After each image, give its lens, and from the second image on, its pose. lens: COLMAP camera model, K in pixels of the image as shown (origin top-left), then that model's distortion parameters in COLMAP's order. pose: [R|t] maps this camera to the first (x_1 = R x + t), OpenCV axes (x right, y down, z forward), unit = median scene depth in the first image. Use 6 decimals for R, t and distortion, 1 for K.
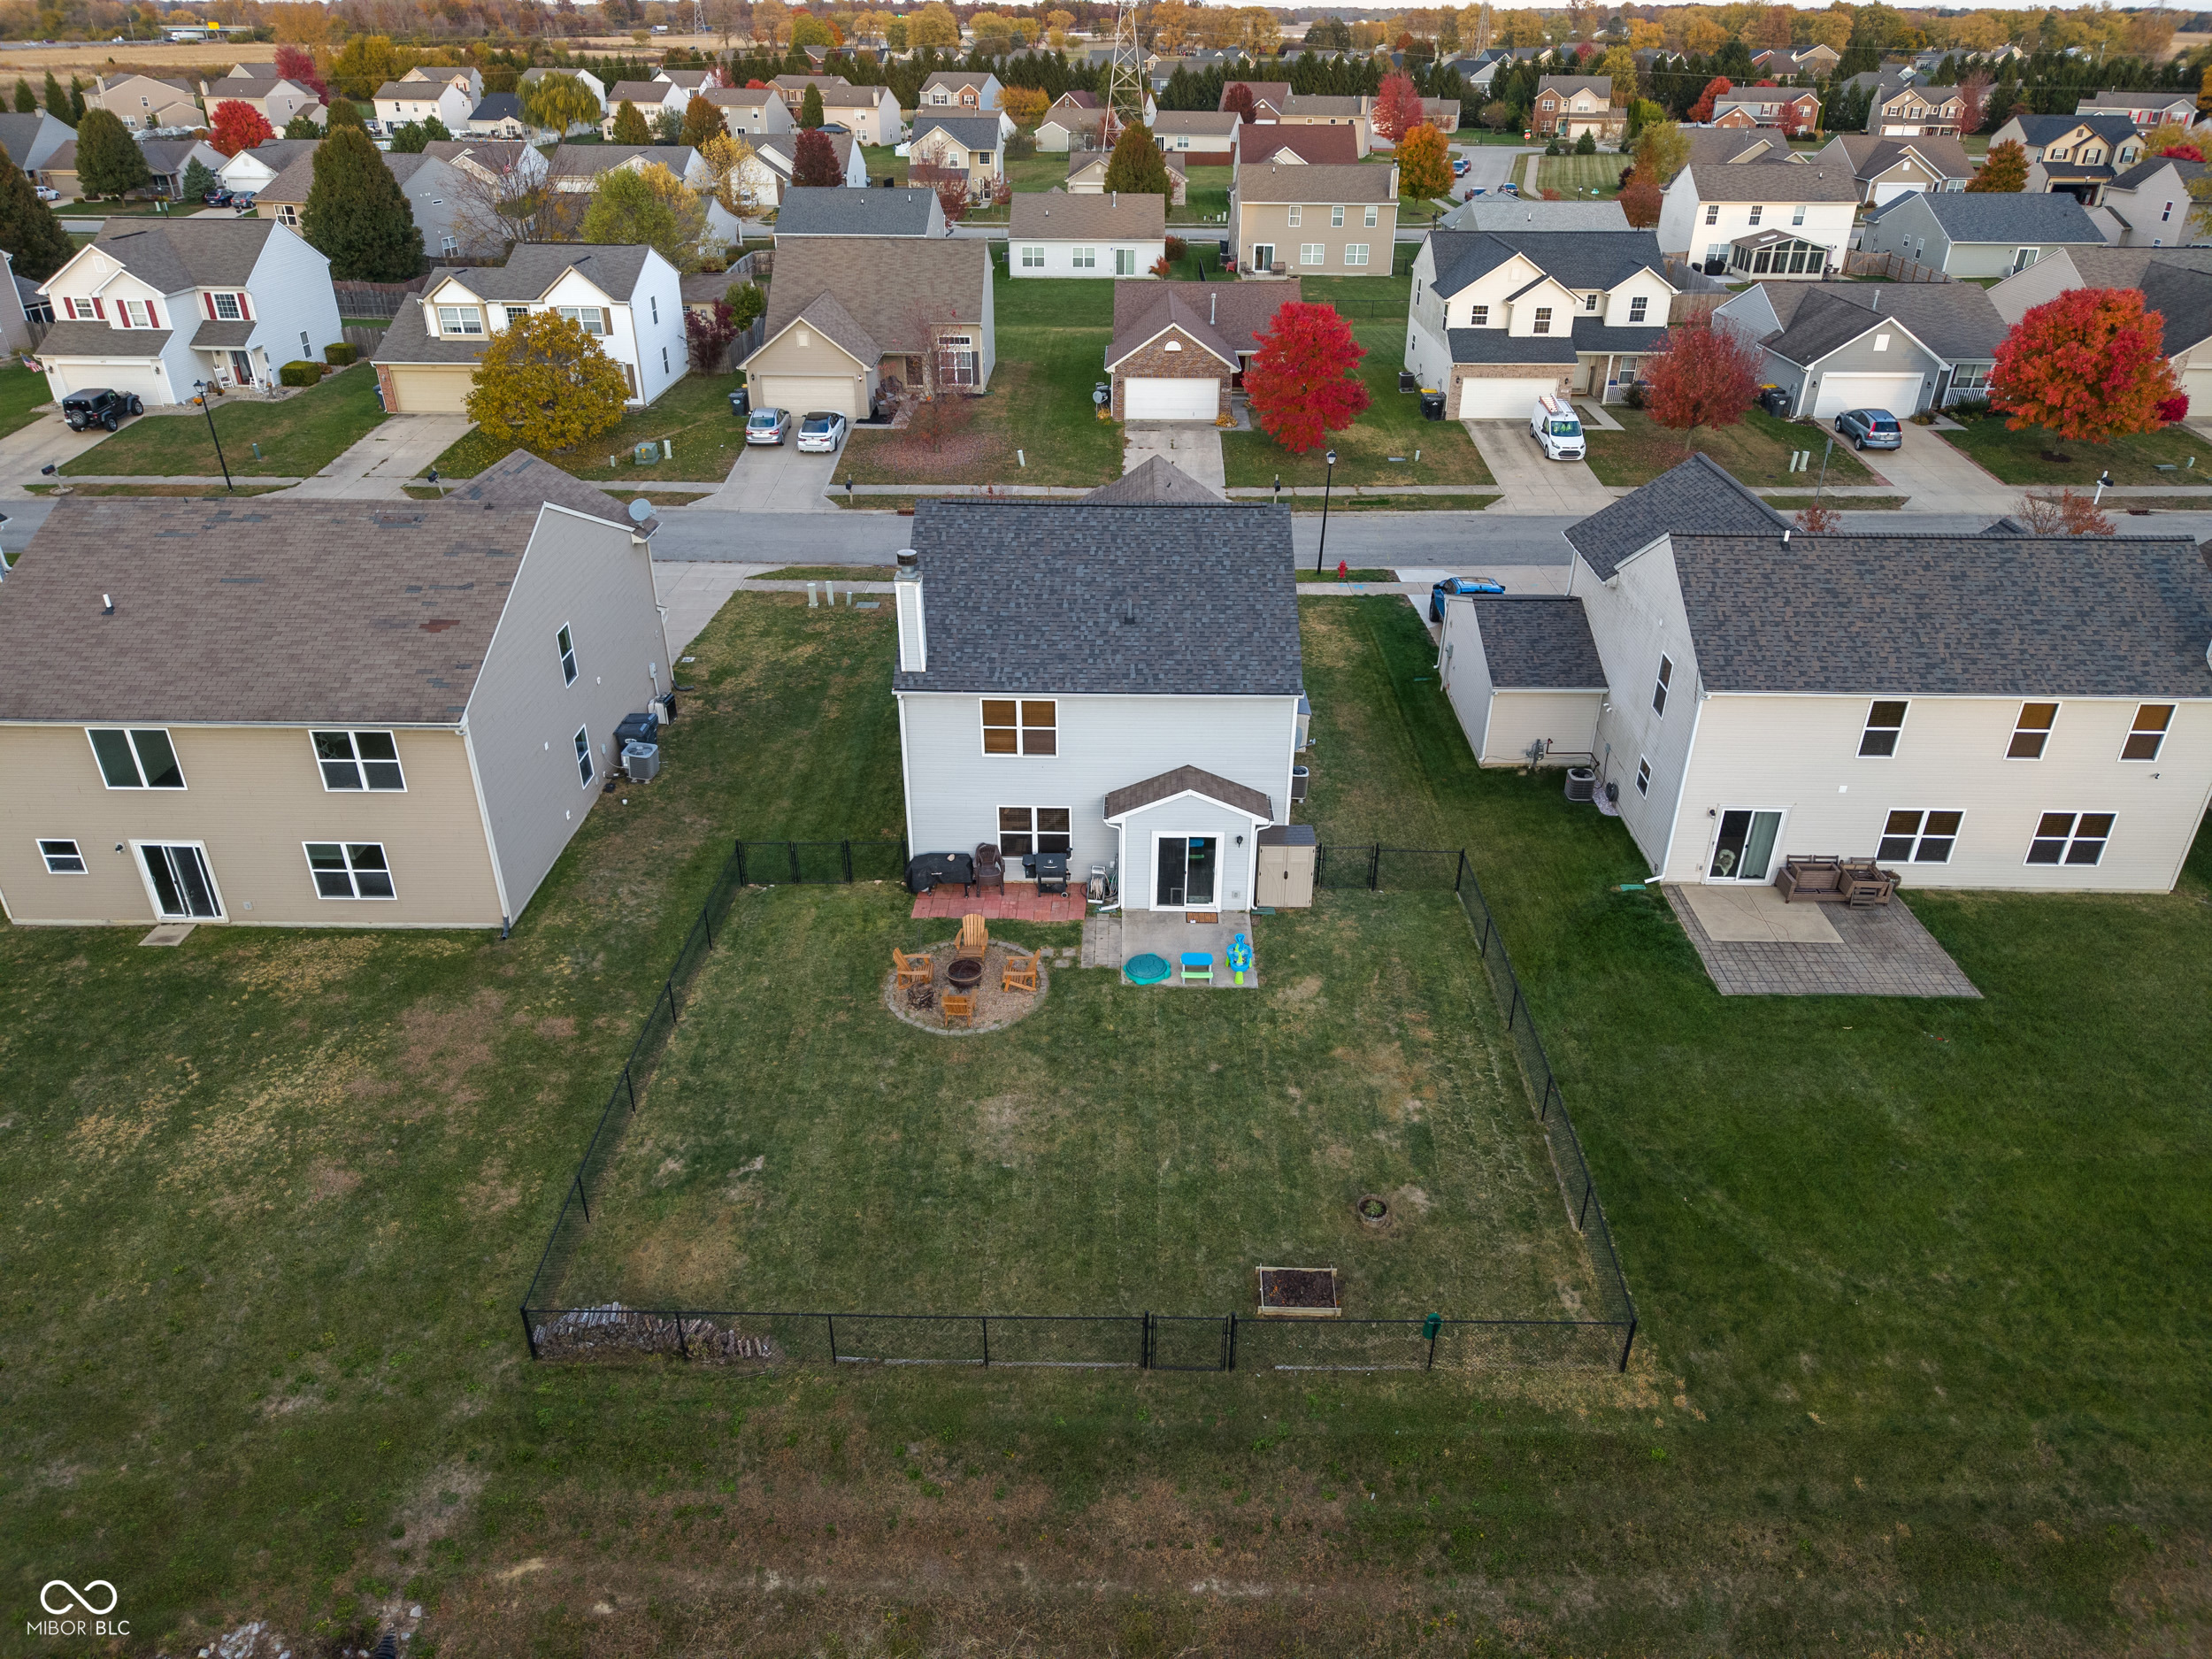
lens RADIAL K [[1562.4, 0, 1106.0], [0, 1562.4, 829.5], [0, 0, 1]] dist [0.008310, -0.005863]
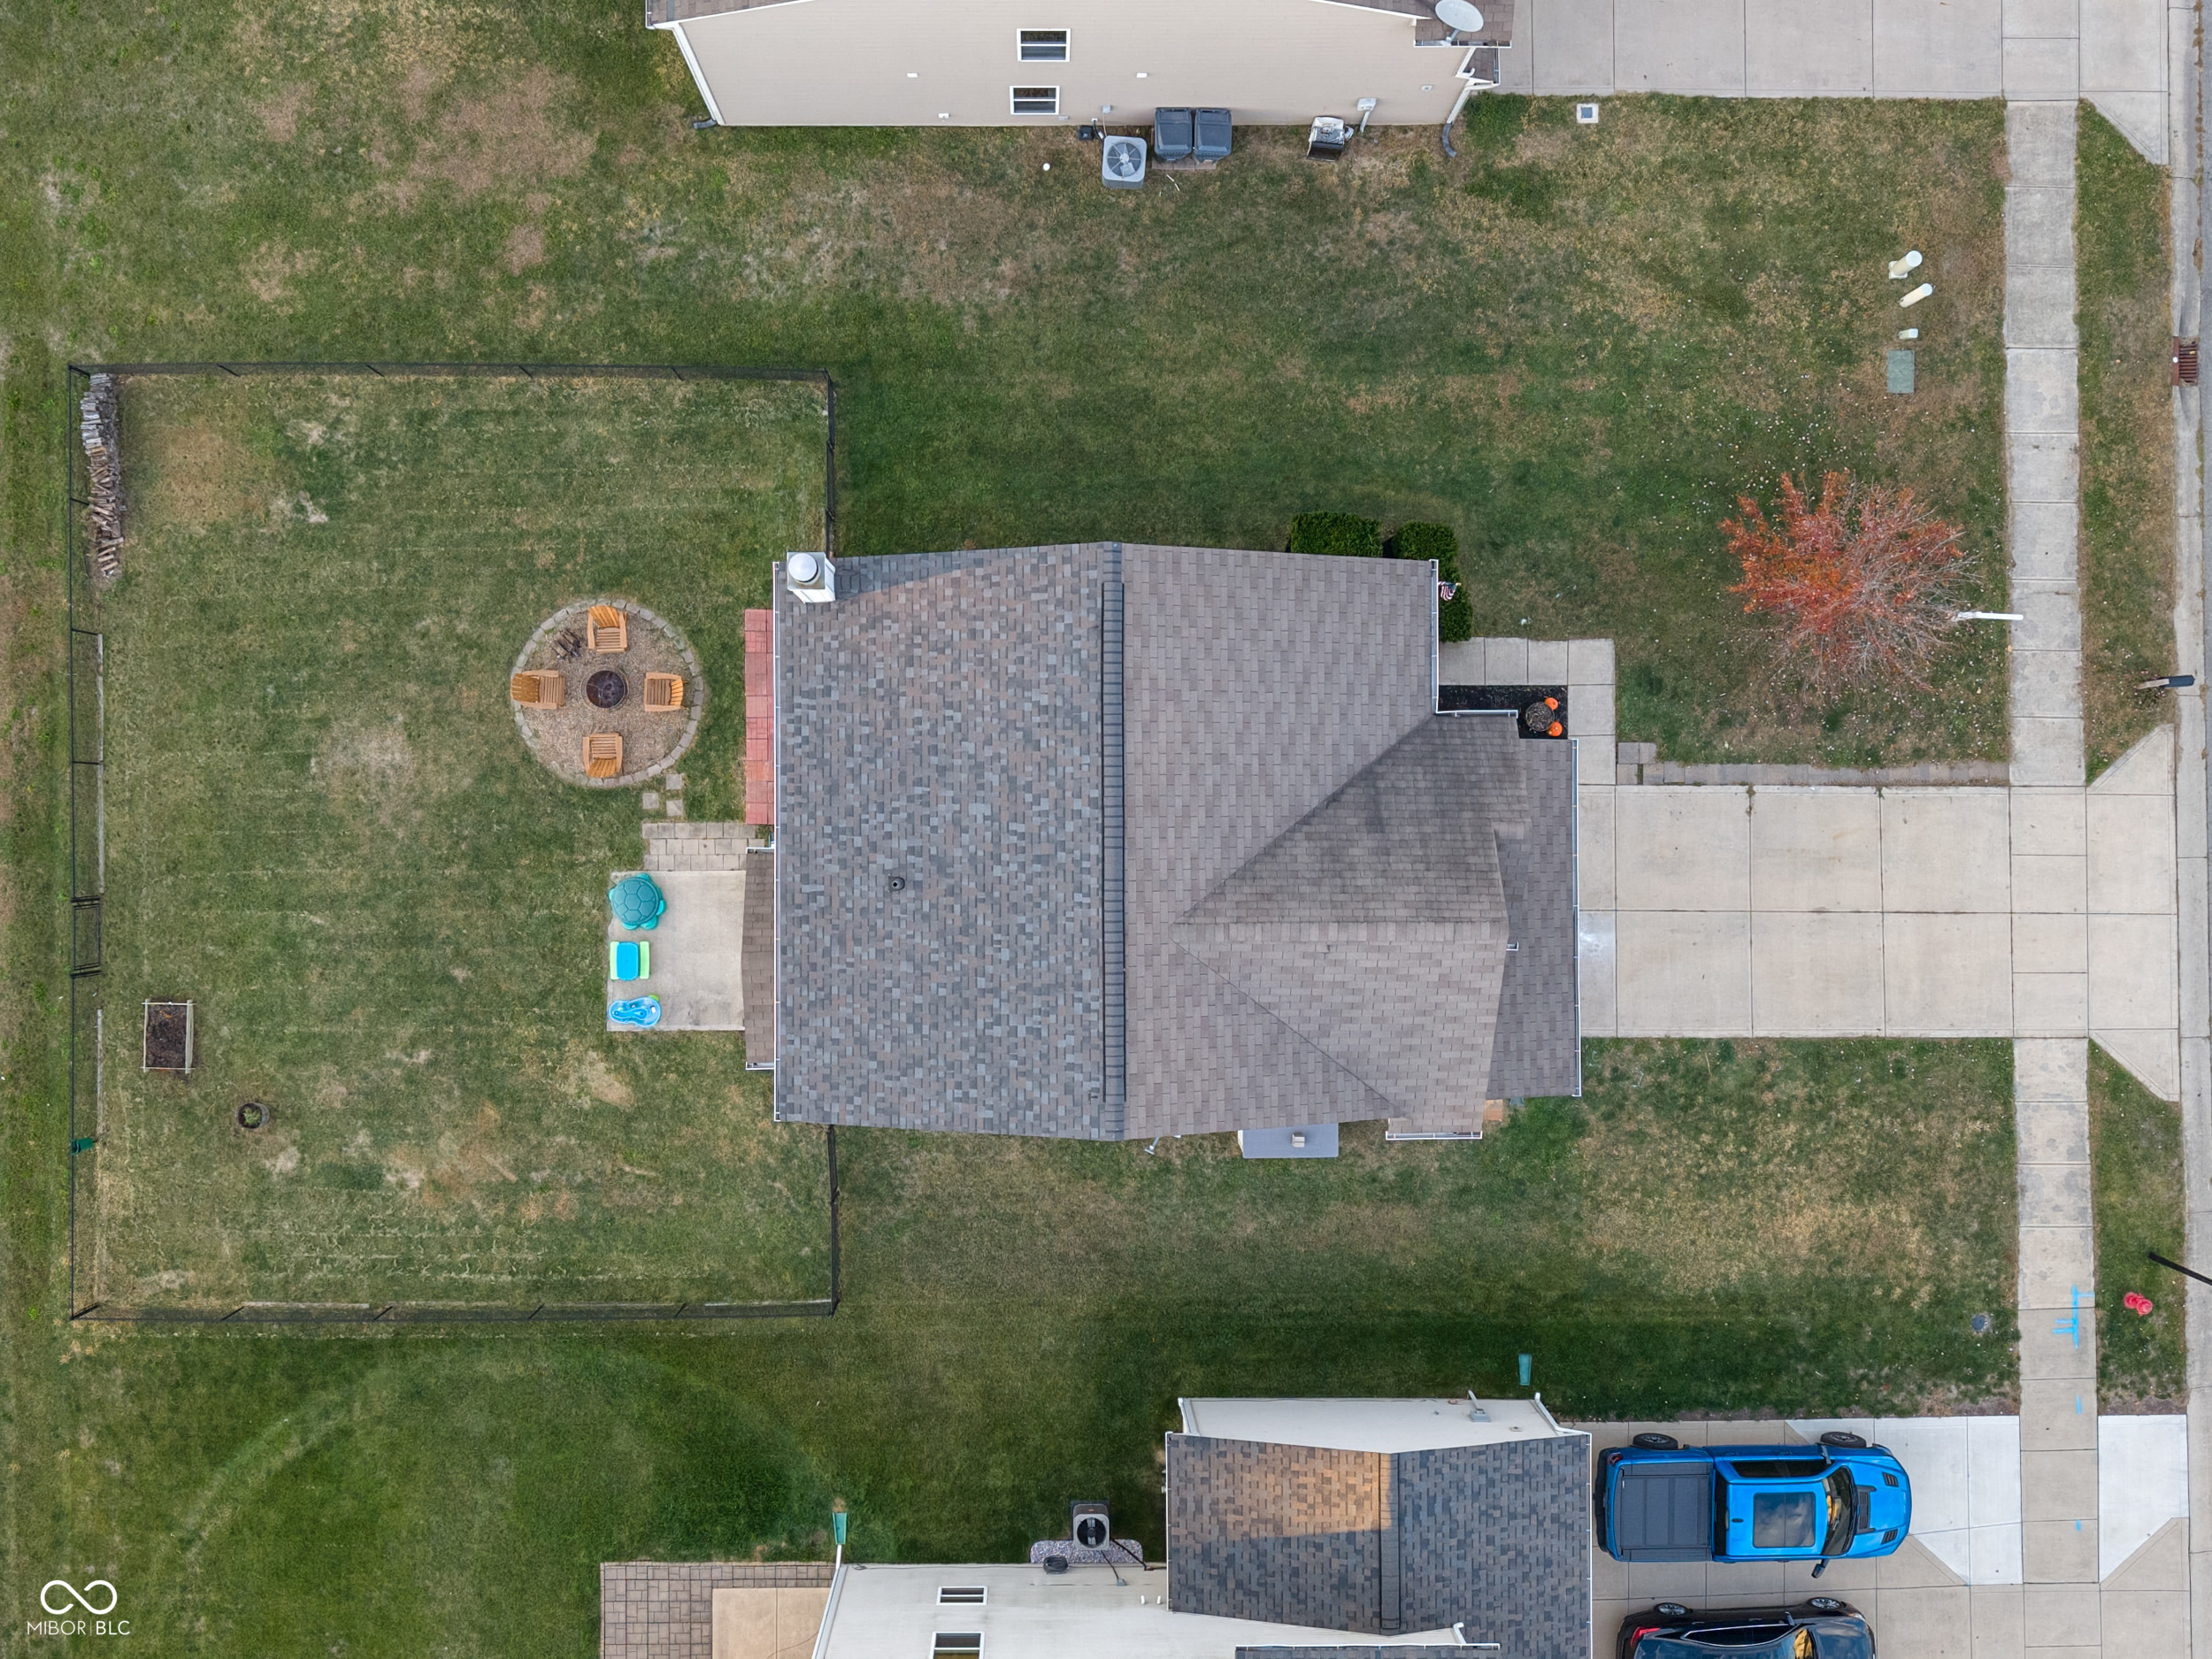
lens RADIAL K [[1562.4, 0, 1106.0], [0, 1562.4, 829.5], [0, 0, 1]] dist [0.008310, -0.005863]
pose [[0.023347, 0.999653, -0.012212, 0.003442], [-0.471035, 0.021774, 0.881845, -0.790351], [0.881805, -0.014836, 0.471380, 0.835008]]
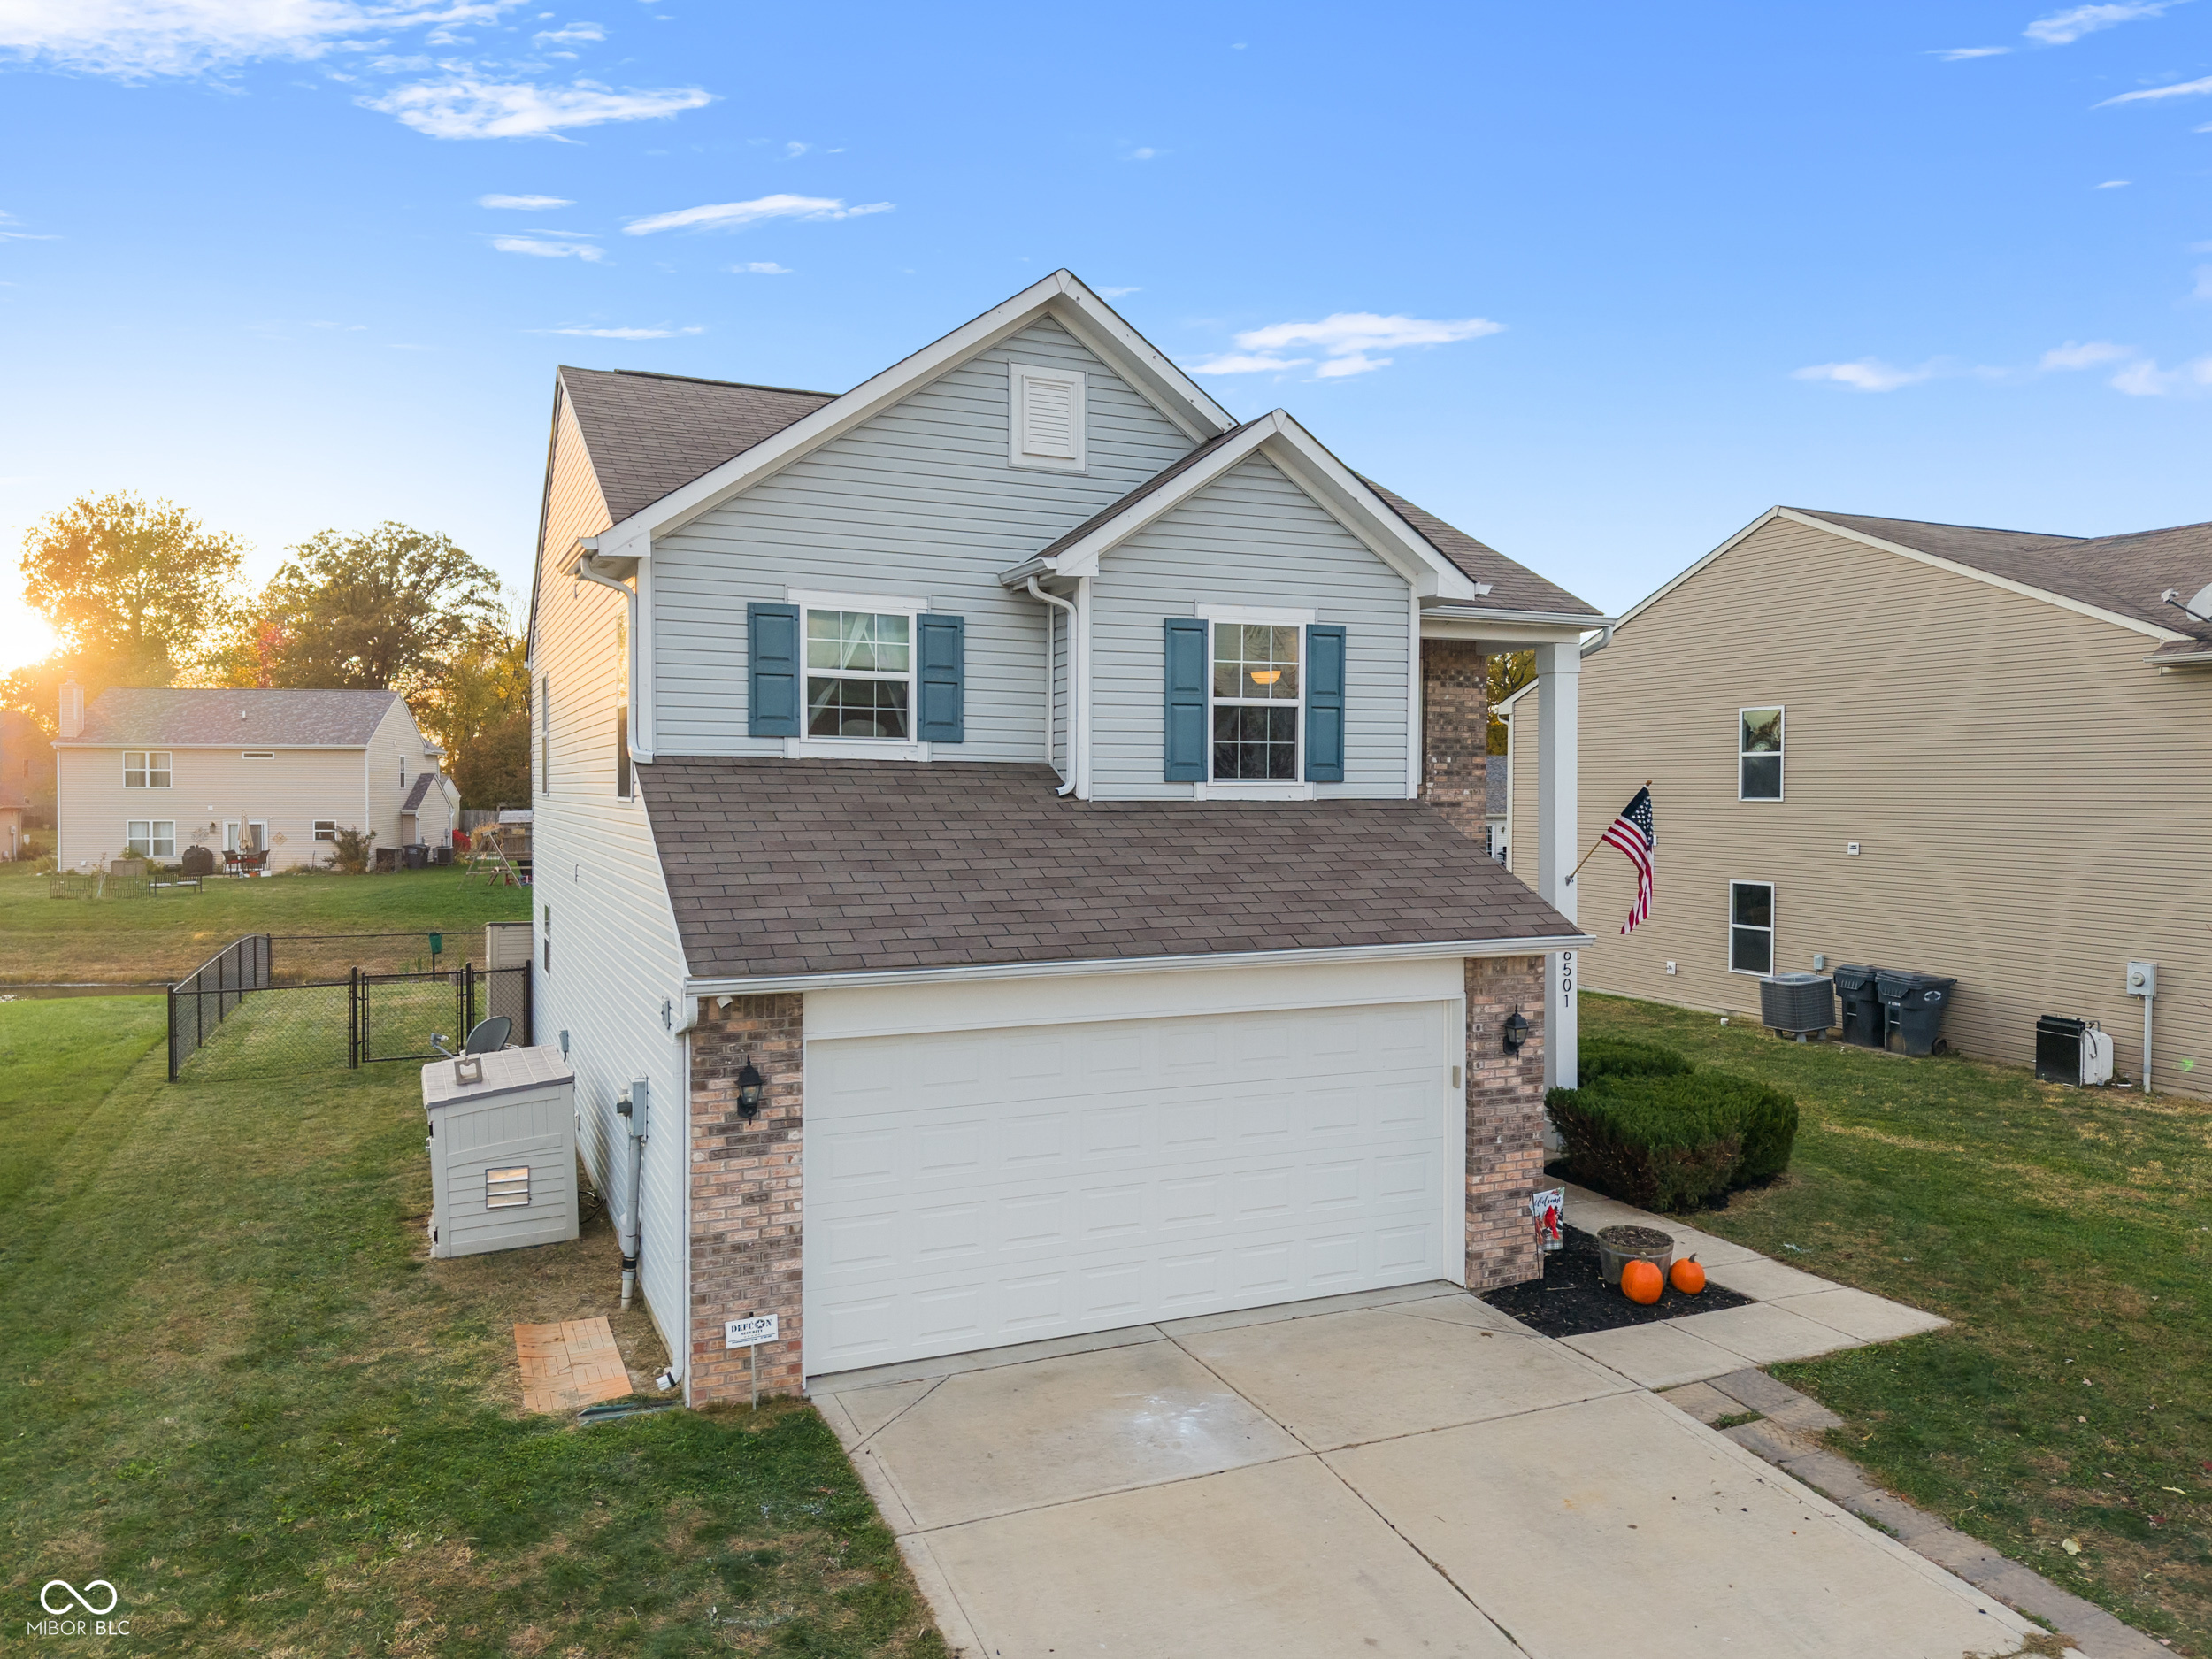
lens RADIAL K [[1524.2, 0, 1111.0], [0, 1524.2, 778.0], [0, 0, 1]] dist [0.026866, -0.004416]
pose [[-0.907255, -0.006349, -0.420534, 0.149804], [-0.207335, 0.876698, 0.434065, -0.429445], [0.365926, 0.480999, -0.796705, 1.491681]]
